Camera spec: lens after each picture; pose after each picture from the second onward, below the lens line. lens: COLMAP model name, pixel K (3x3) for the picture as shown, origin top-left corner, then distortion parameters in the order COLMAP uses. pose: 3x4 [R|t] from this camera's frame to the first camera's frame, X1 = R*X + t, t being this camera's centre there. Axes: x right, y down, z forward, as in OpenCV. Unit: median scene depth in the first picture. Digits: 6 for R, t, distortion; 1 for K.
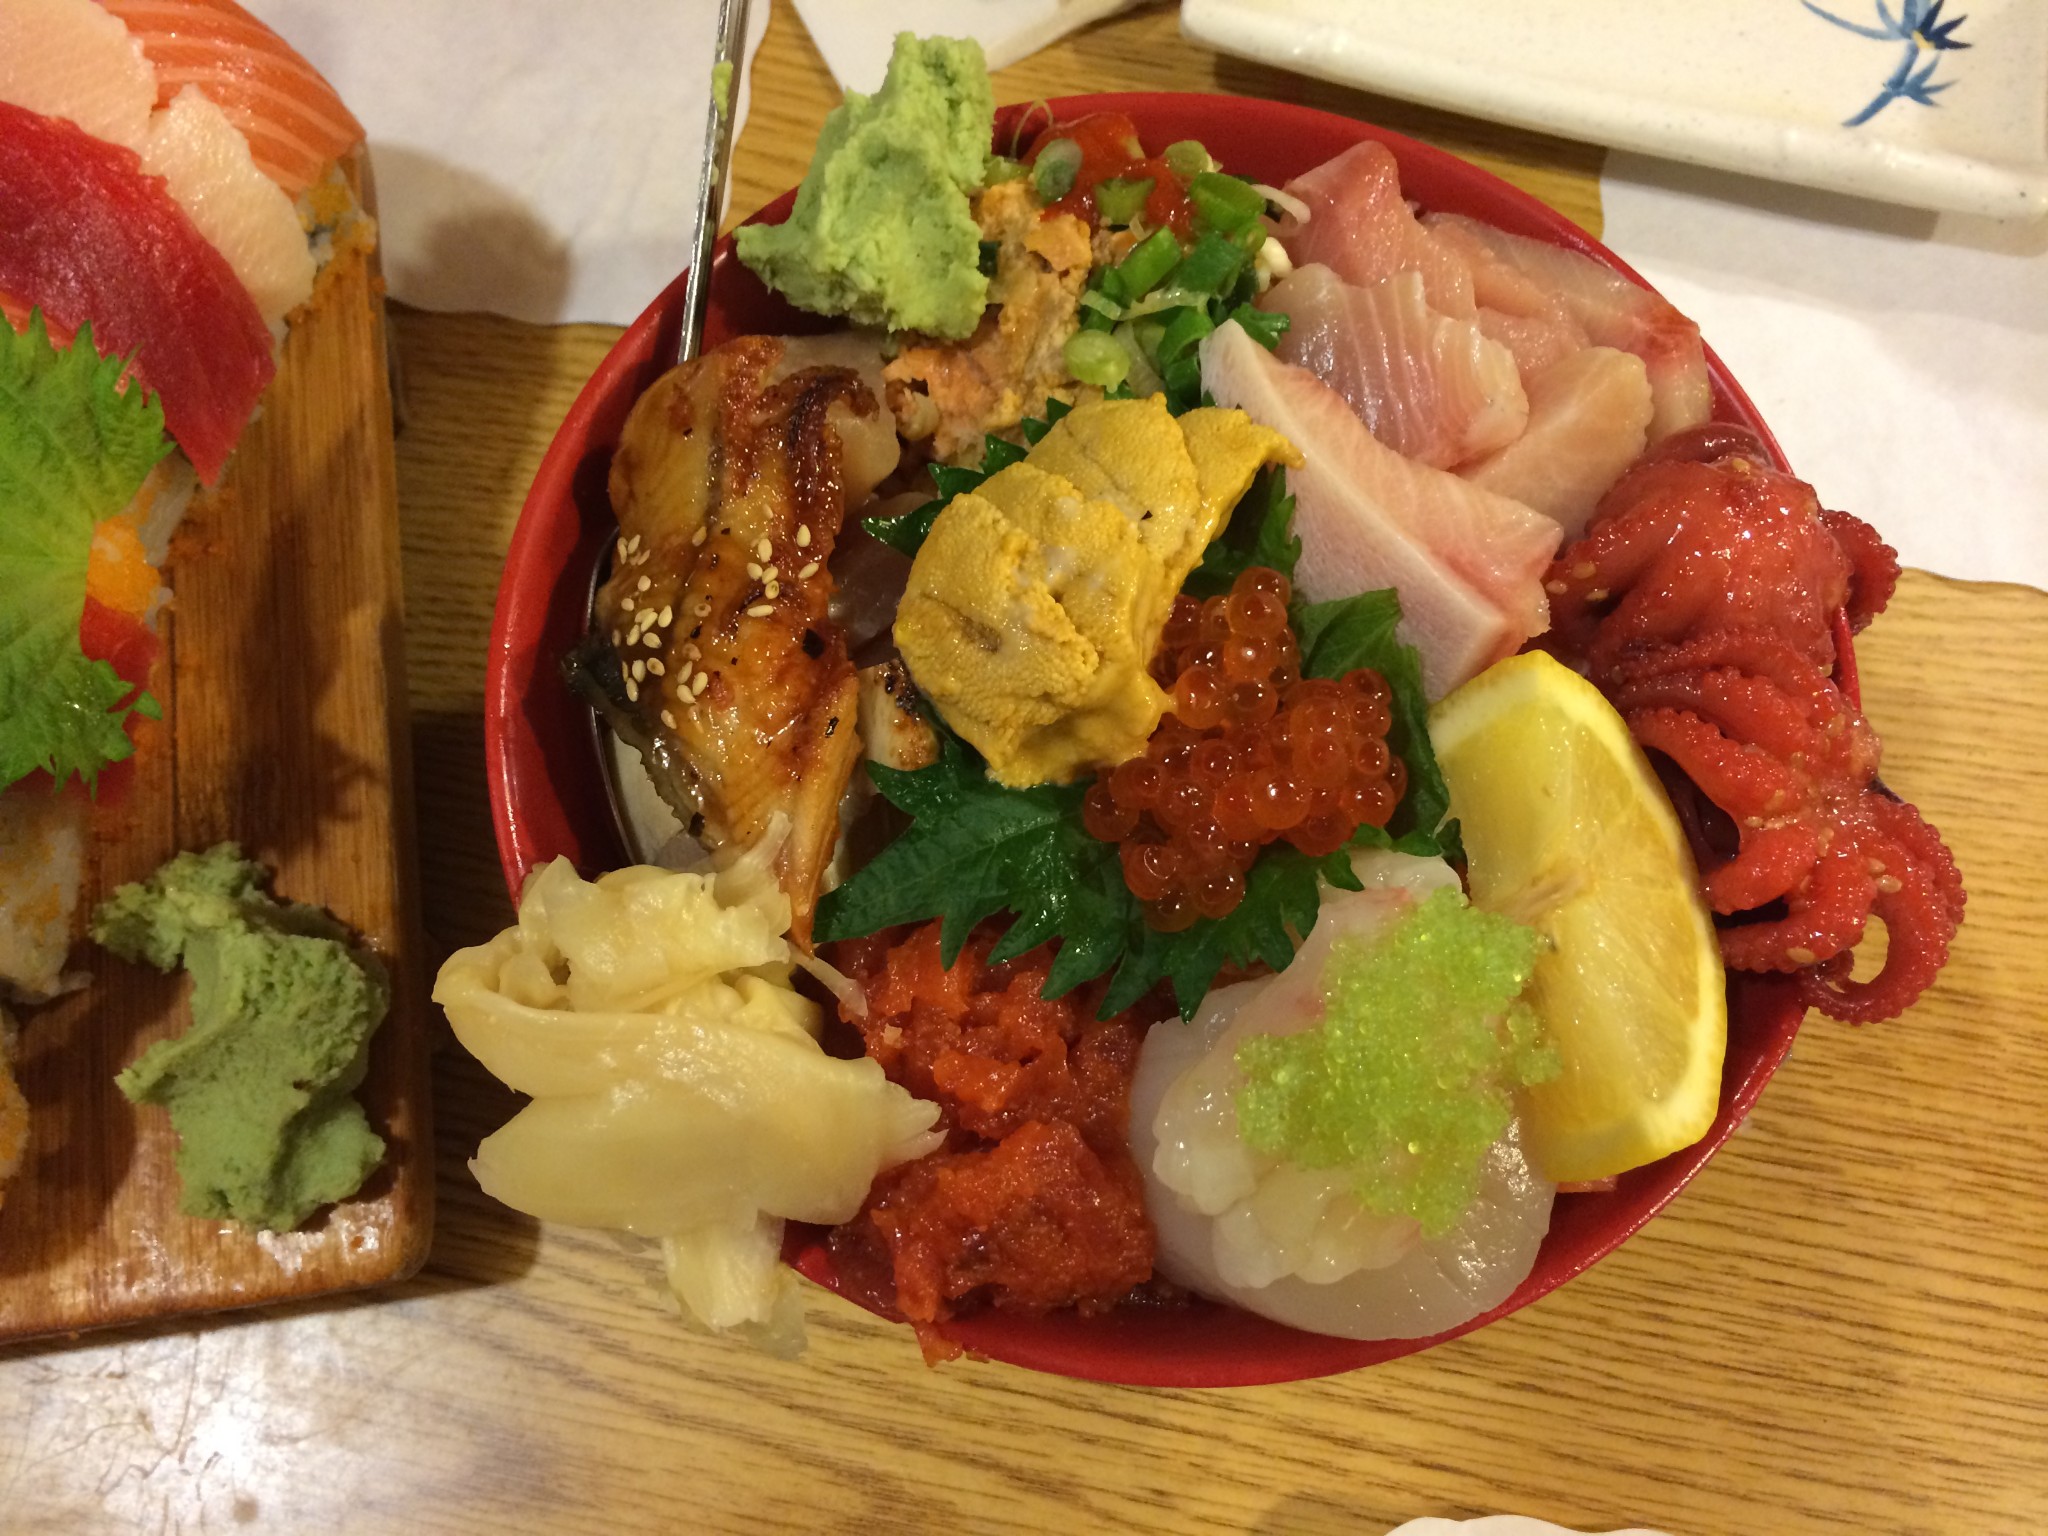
lens RADIAL K [[1803.1, 0, 1055.6], [0, 1803.1, 770.5], [0, 0, 1]] dist [0.069147, -0.111281]
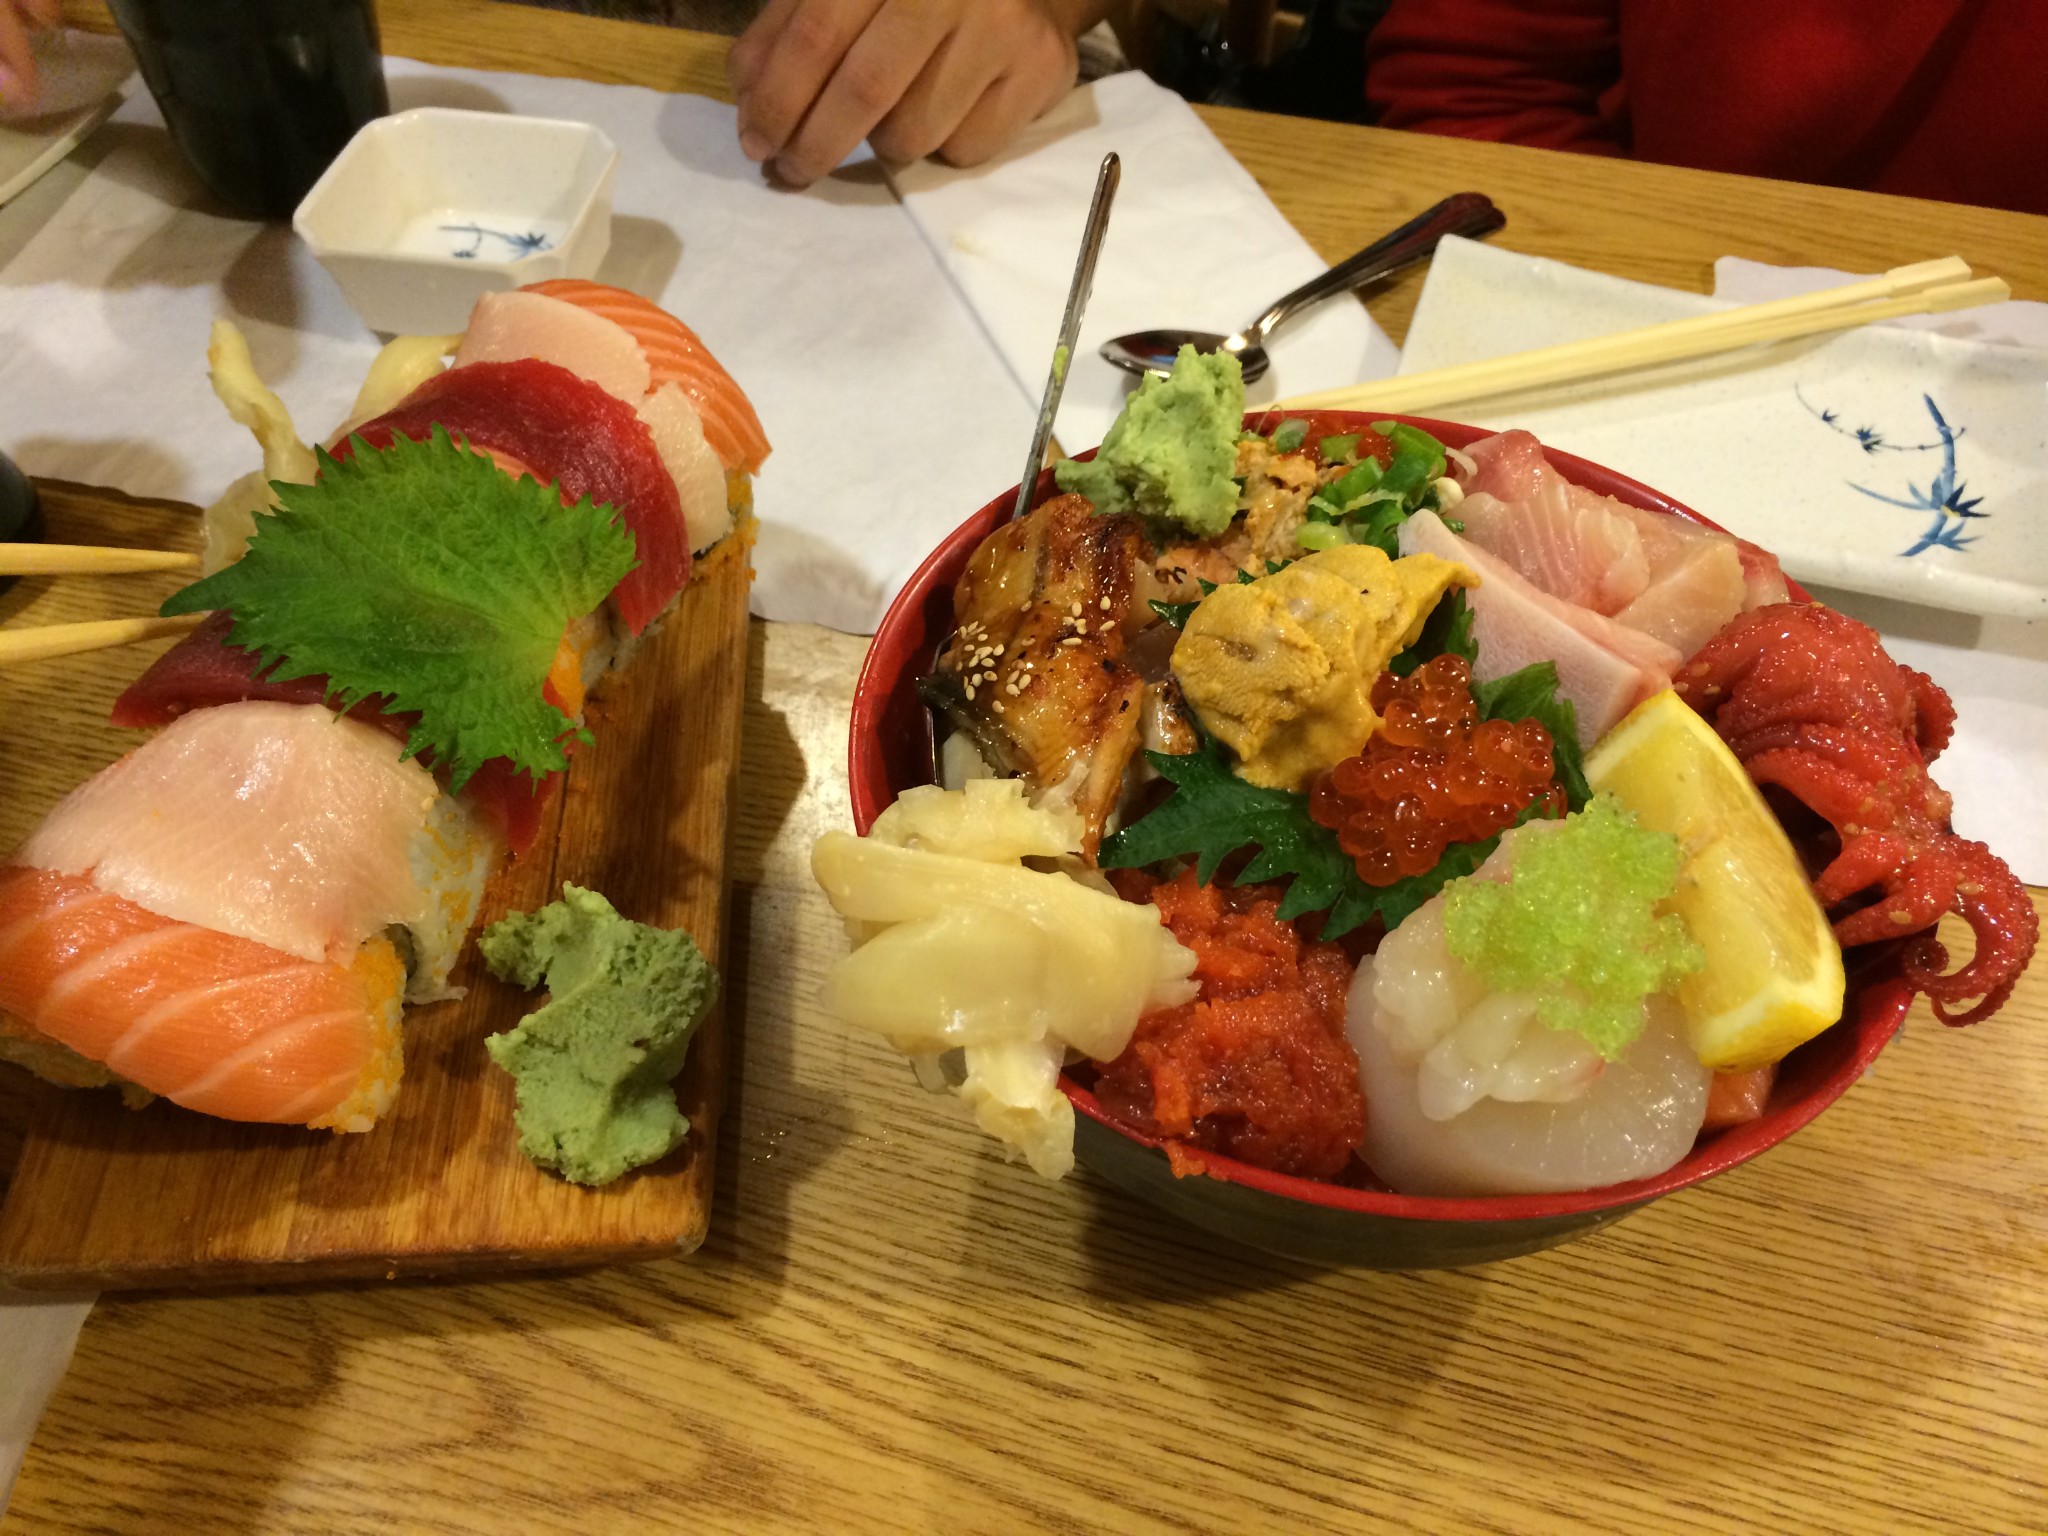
lens RADIAL K [[1803.1, 0, 1055.6], [0, 1803.1, 770.5], [0, 0, 1]] dist [0.069147, -0.111281]
pose [[0.996010, 0.056336, -0.069213, -0.067934], [-0.079616, 0.911312, -0.403944, 0.473234], [0.040318, 0.407843, 0.912162, -0.159793]]
